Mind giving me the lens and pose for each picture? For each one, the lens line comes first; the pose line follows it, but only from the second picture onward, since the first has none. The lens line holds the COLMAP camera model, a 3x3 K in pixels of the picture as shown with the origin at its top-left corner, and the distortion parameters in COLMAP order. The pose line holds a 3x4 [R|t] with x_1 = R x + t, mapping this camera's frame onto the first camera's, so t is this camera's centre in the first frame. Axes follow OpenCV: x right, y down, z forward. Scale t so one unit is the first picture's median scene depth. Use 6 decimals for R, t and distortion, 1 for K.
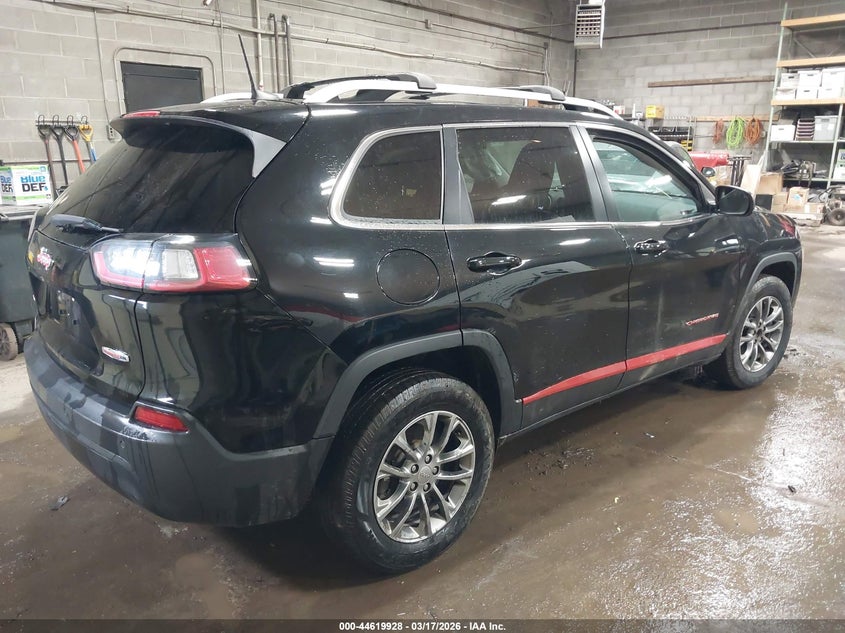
lens RADIAL K [[689.8, 0, 422.5], [0, 689.8, 316.5], [0, 0, 1]] dist [-0.003959, -0.003362]
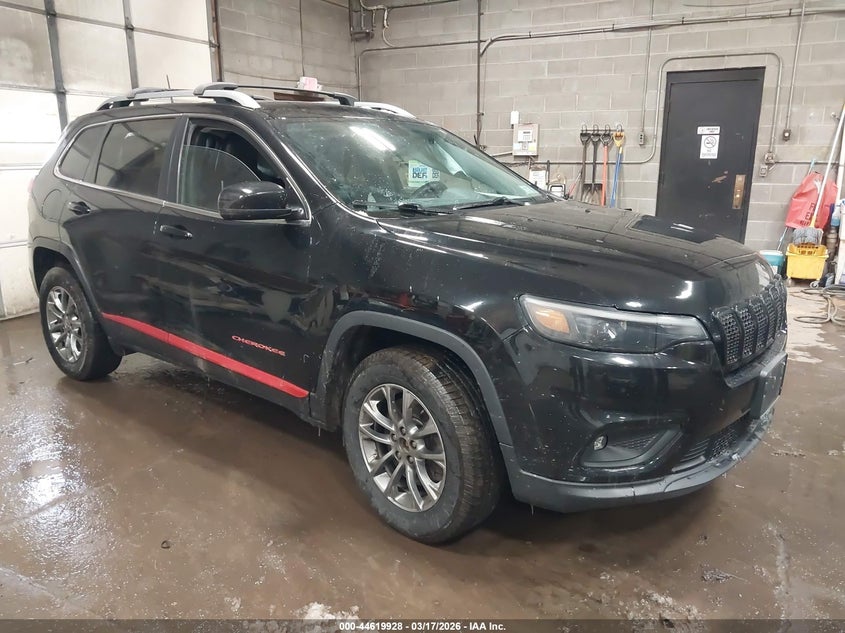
lens RADIAL K [[689.8, 0, 422.5], [0, 689.8, 316.5], [0, 0, 1]] dist [-0.003959, -0.003362]
pose [[0.137731, 0.234580, -0.962290, 0.652147], [-0.251240, 0.948048, 0.195149, -0.131530], [0.958075, 0.214888, 0.189512, 0.543472]]
